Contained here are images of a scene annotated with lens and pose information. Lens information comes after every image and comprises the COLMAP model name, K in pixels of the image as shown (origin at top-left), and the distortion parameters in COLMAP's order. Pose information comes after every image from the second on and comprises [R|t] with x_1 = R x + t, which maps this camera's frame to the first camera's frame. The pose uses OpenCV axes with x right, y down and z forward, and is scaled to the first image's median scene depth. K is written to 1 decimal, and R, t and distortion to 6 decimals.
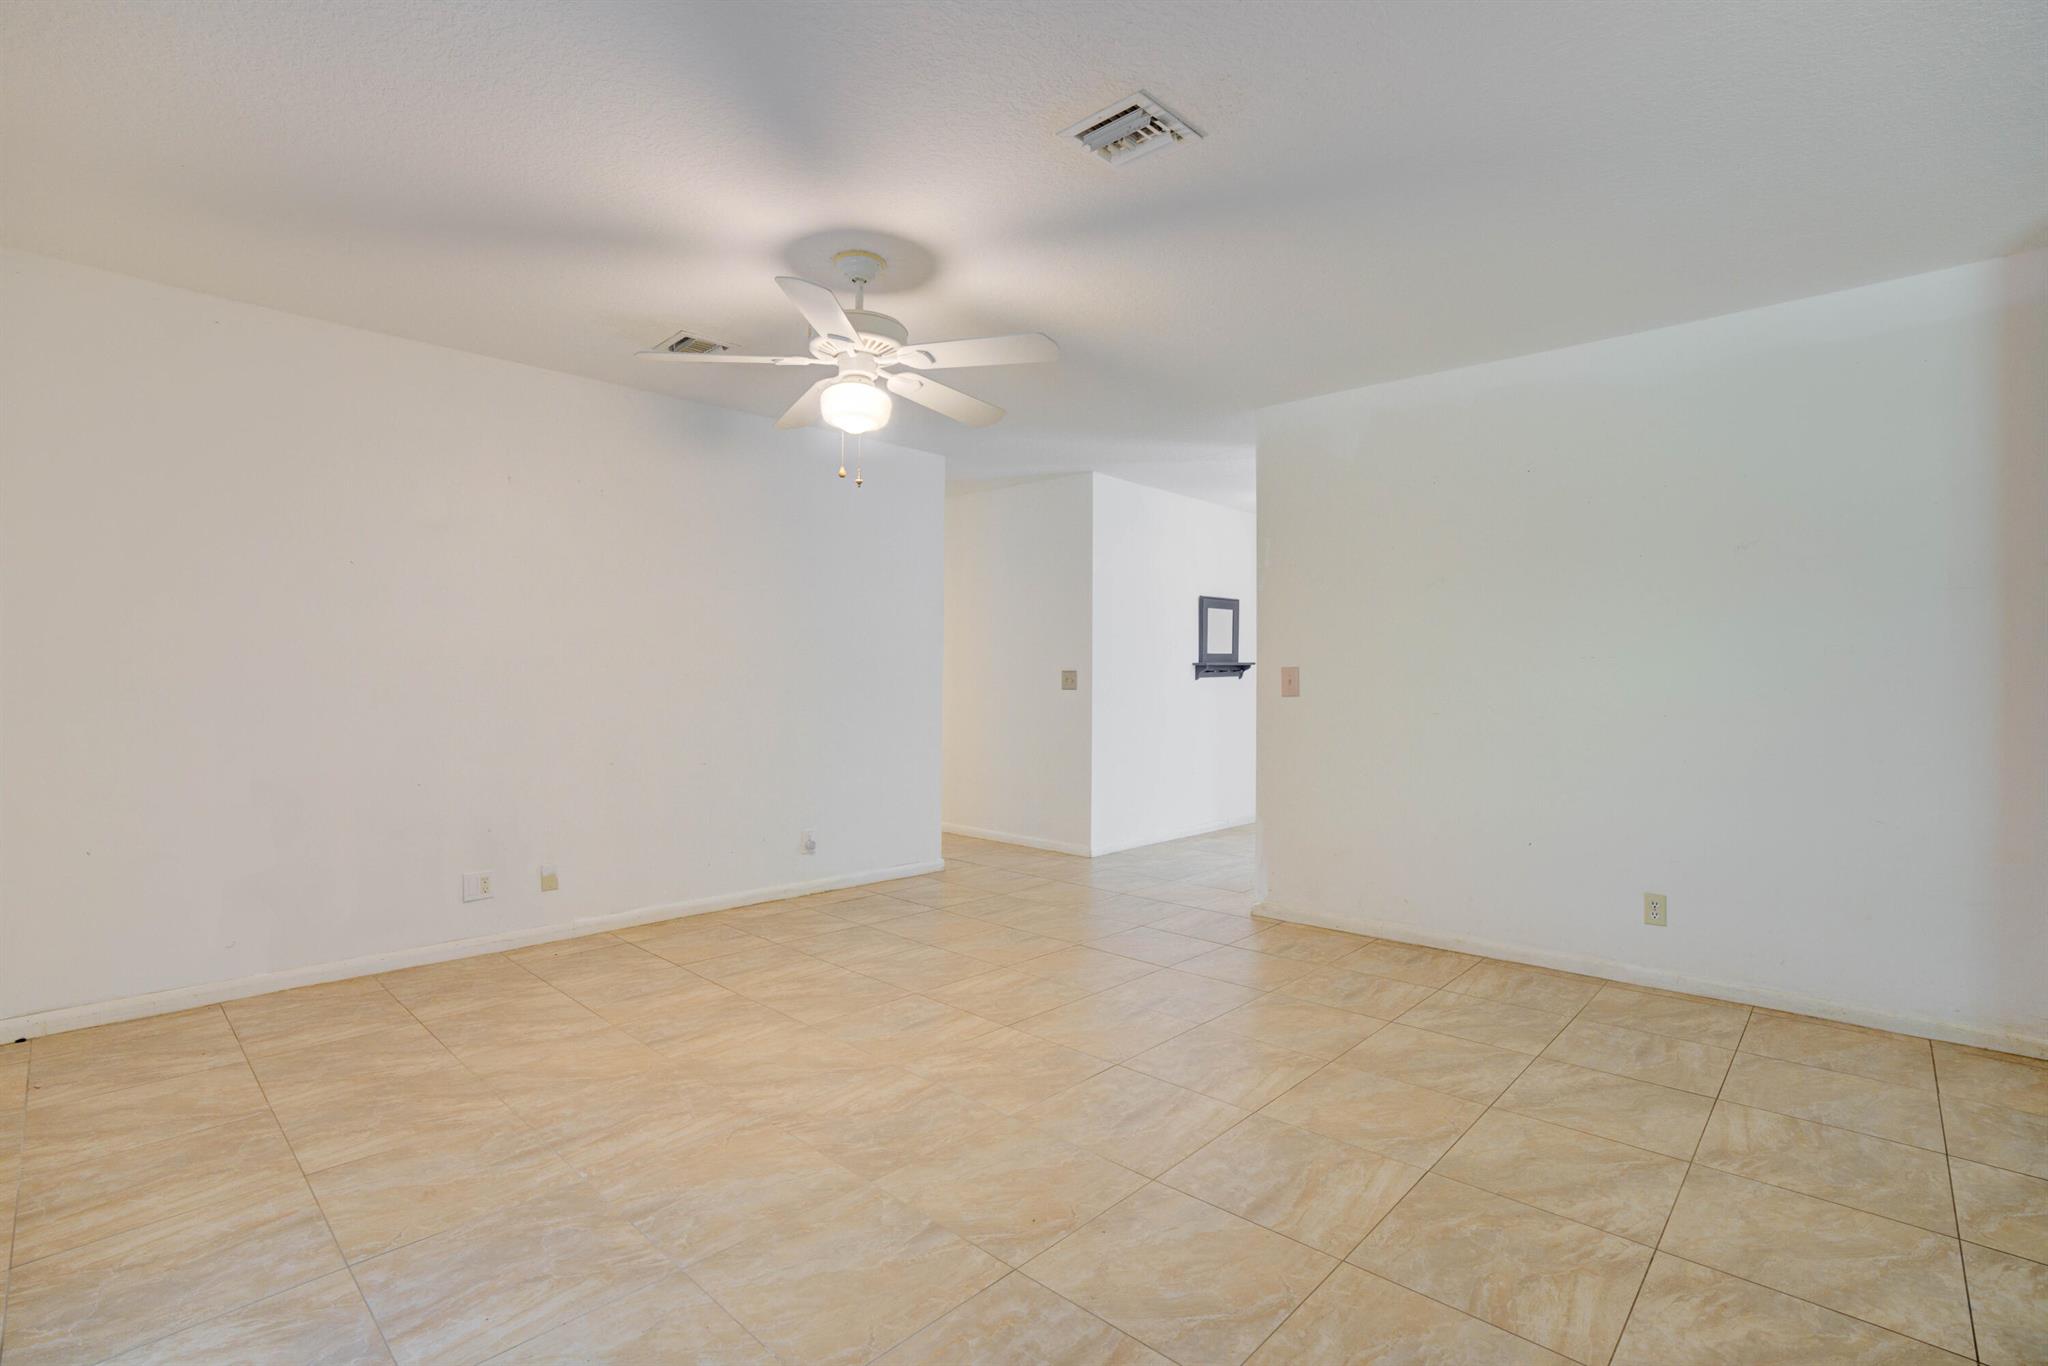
lens RADIAL K [[932.7, 0, 1024.0], [0, 932.7, 683.0], [0, 0, 1]] dist [-0.073063, 0.026925]
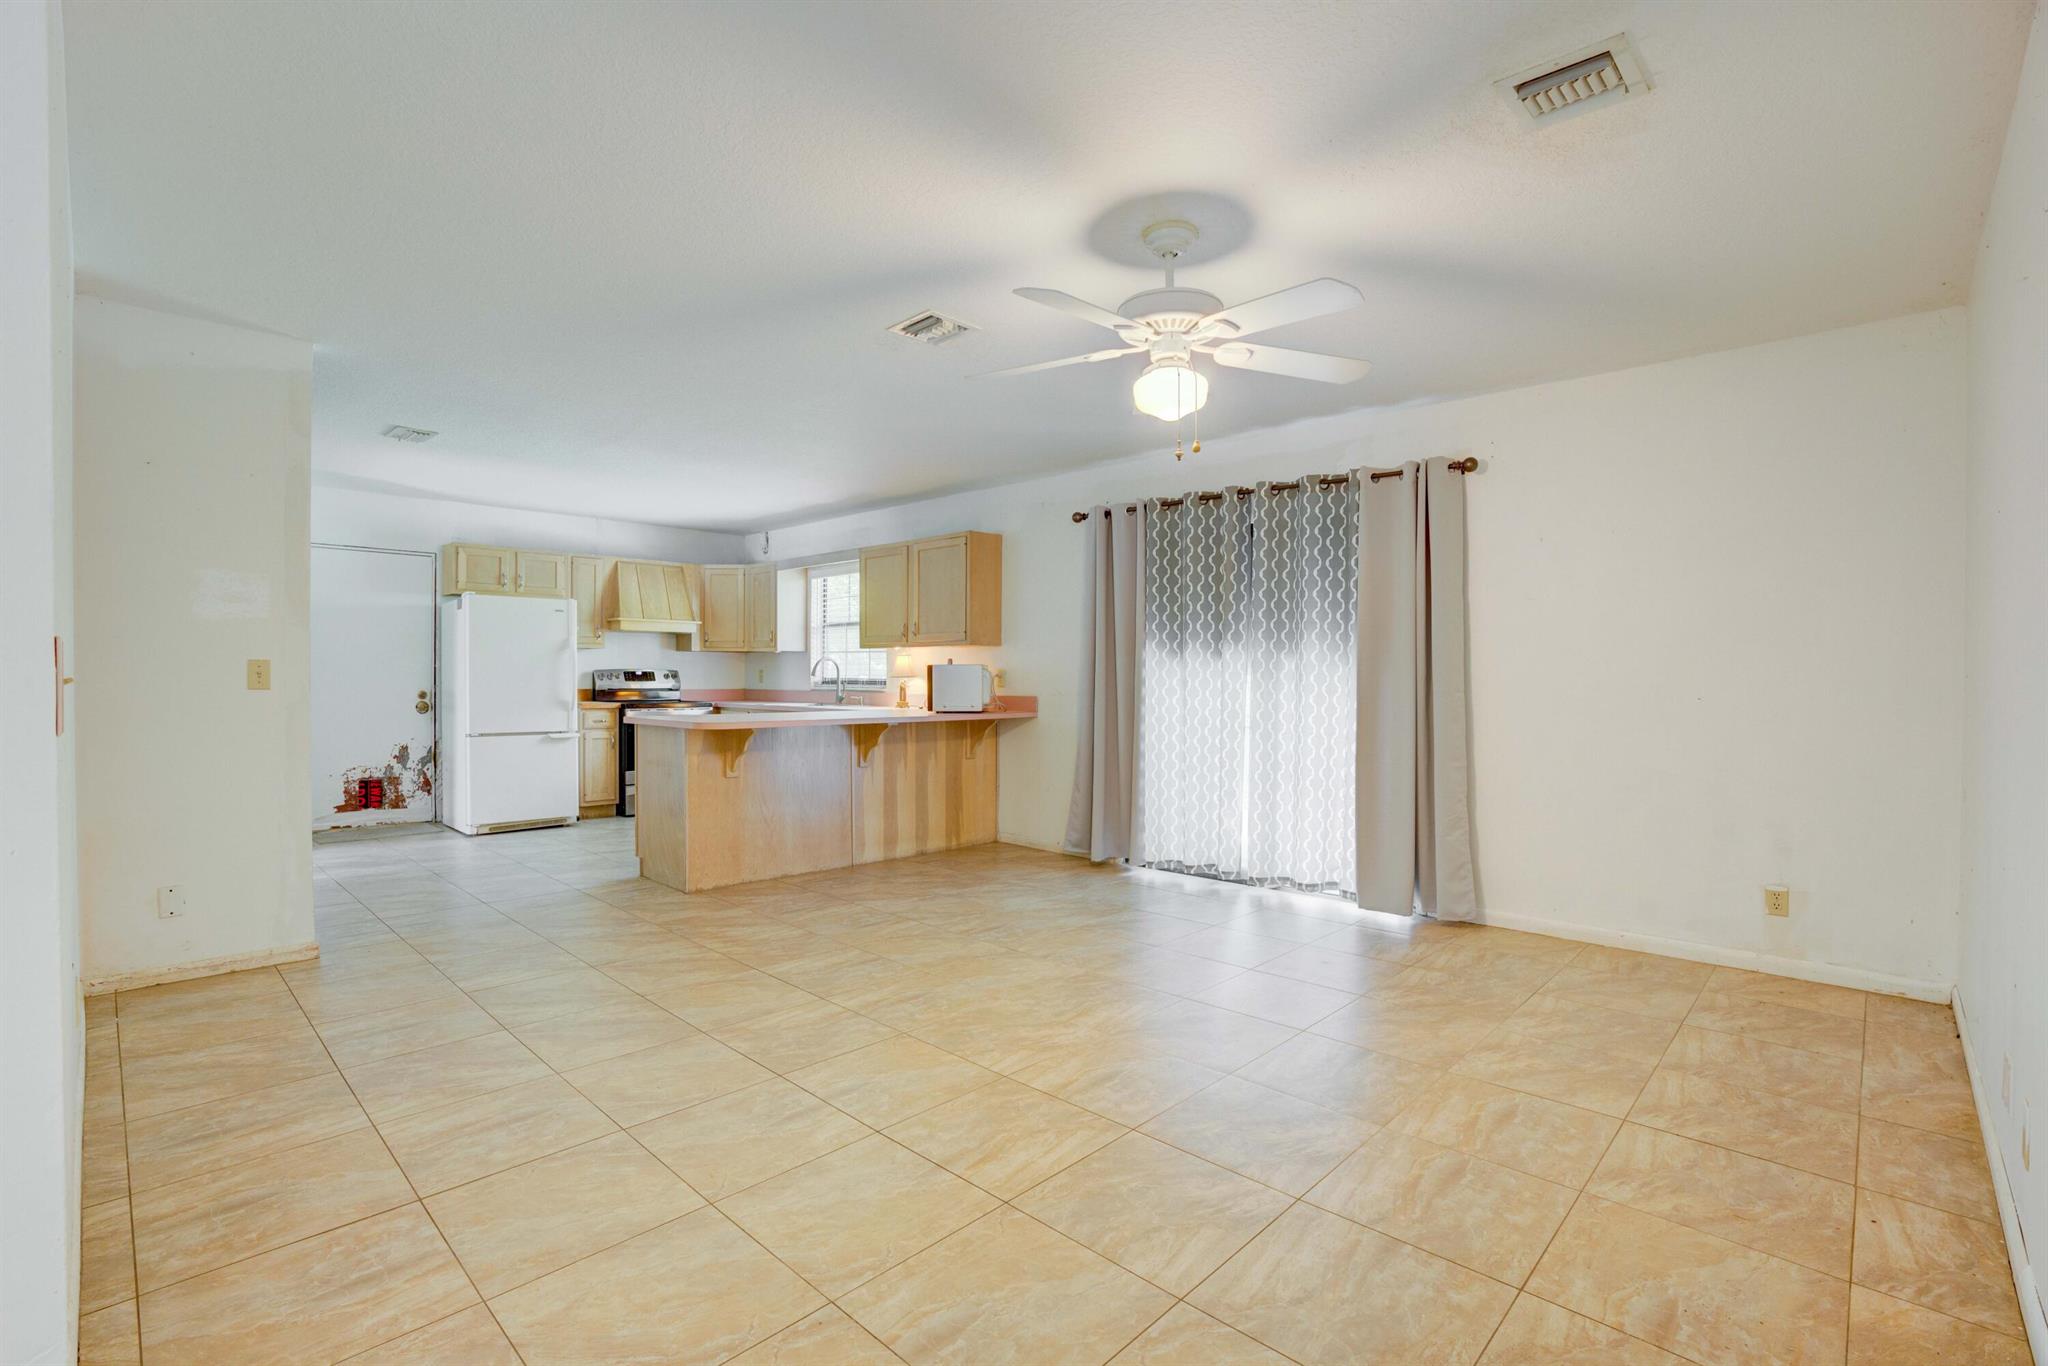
lens RADIAL K [[932.7, 0, 1024.0], [0, 932.7, 683.0], [0, 0, 1]] dist [-0.073063, 0.026925]
pose [[-0.999915, -0.010138, 0.008190, -0.042414], [-0.010015, 0.999840, 0.014840, -0.013711], [-0.008339, 0.014756, -0.999856, 1.991576]]
